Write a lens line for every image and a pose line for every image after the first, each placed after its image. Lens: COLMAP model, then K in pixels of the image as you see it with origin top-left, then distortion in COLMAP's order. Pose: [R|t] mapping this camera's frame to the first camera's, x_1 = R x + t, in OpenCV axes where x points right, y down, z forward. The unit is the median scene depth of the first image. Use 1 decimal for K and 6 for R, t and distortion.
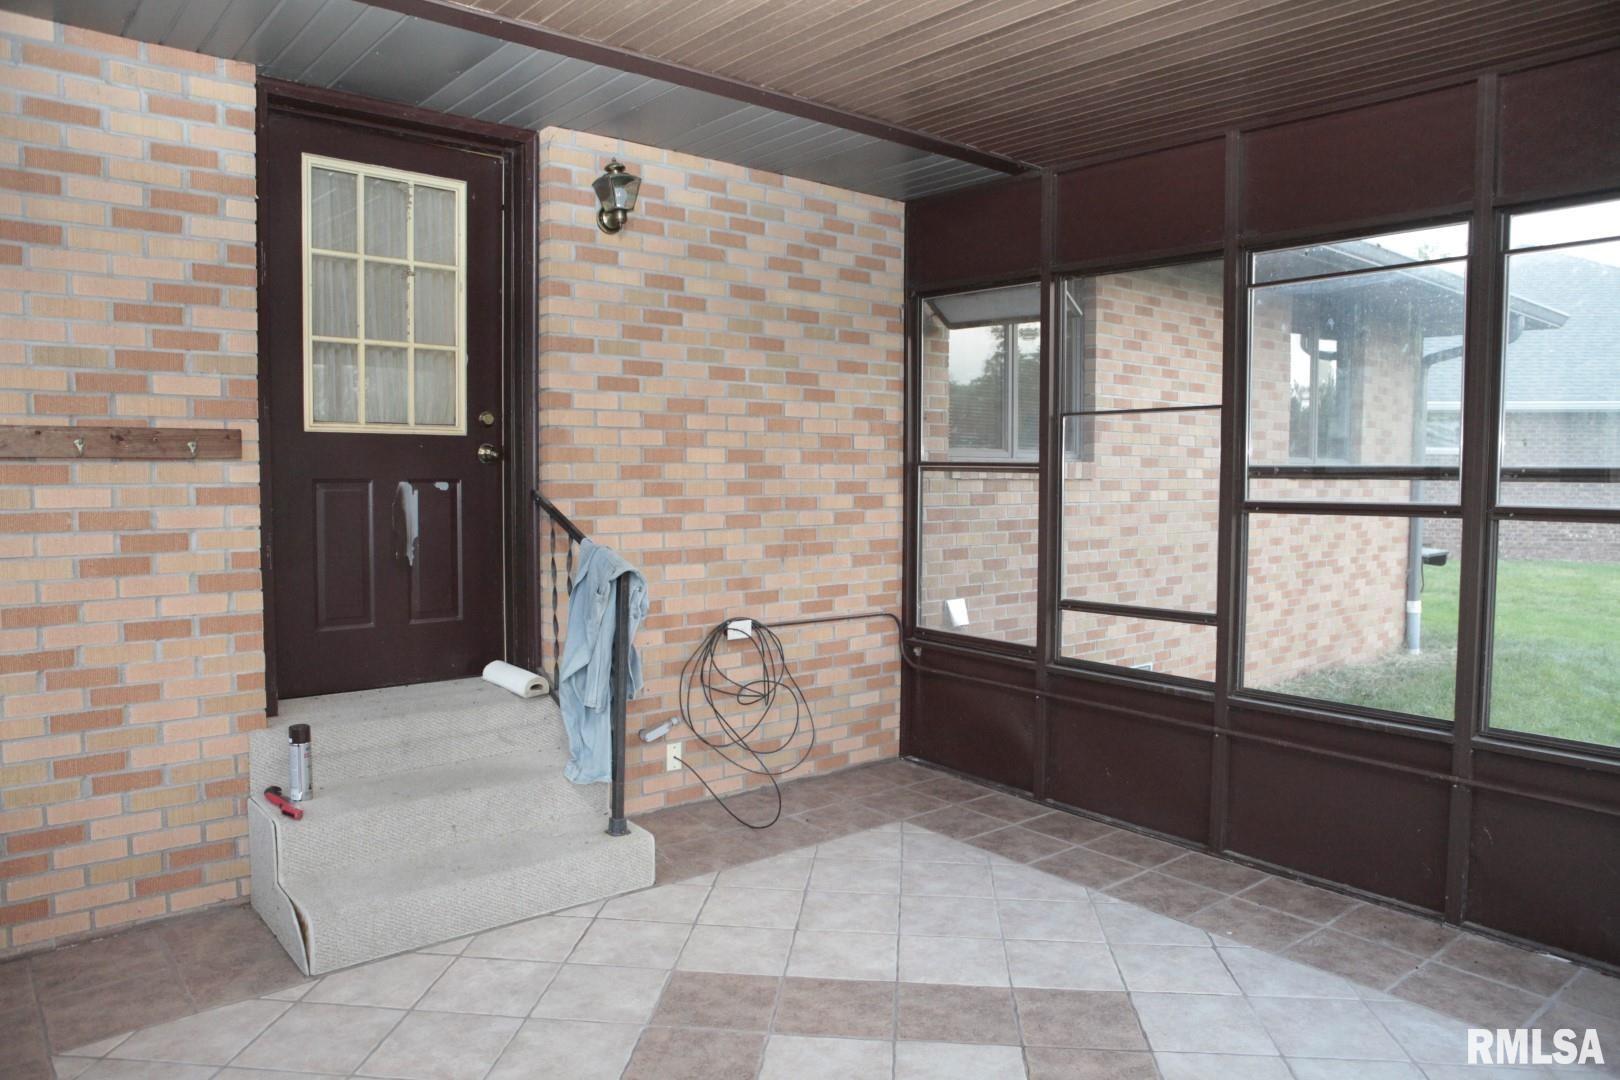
lens RADIAL K [[1125.1, 0, 817.8], [0, 1125.1, 543.0], [0, 0, 1]] dist [-0.091478, 0.061589]
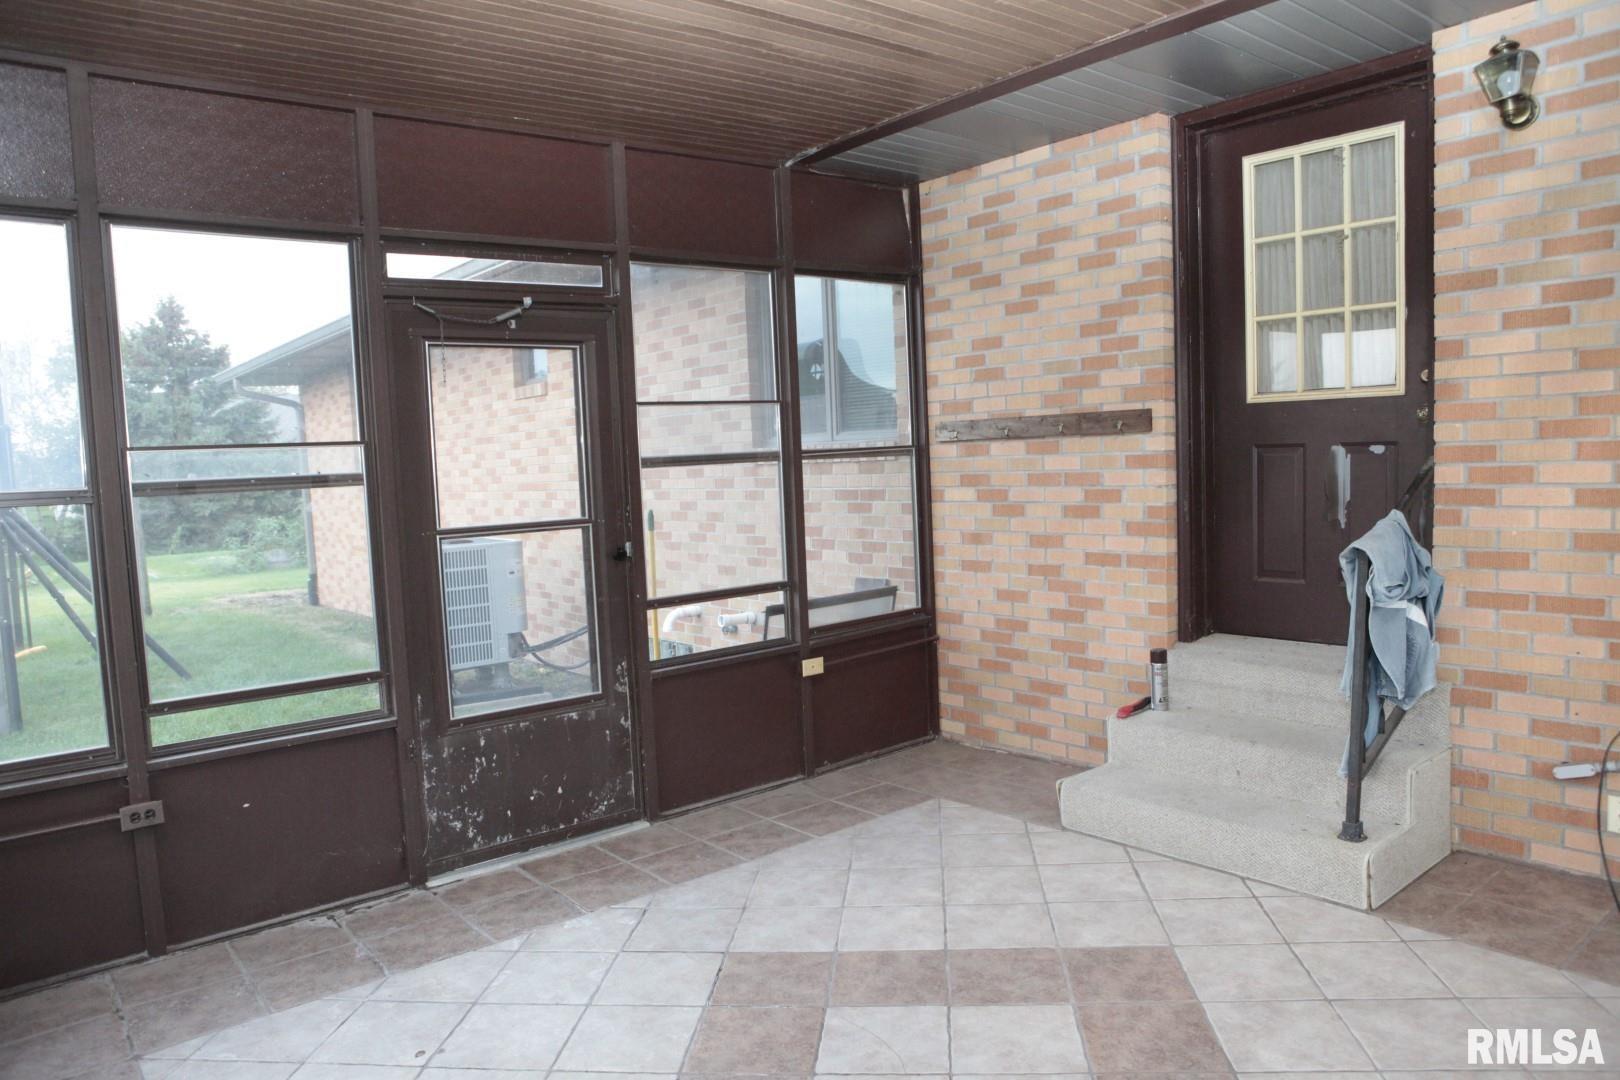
lens RADIAL K [[1125.1, 0, 810.7], [0, 1125.1, 547.6], [0, 0, 1]] dist [-0.091478, 0.061589]
pose [[-0.019521, 0.080472, -0.996566, 0.789423], [-0.023957, 0.996432, 0.080930, -0.039435], [0.999522, 0.025454, -0.017524, 0.653334]]
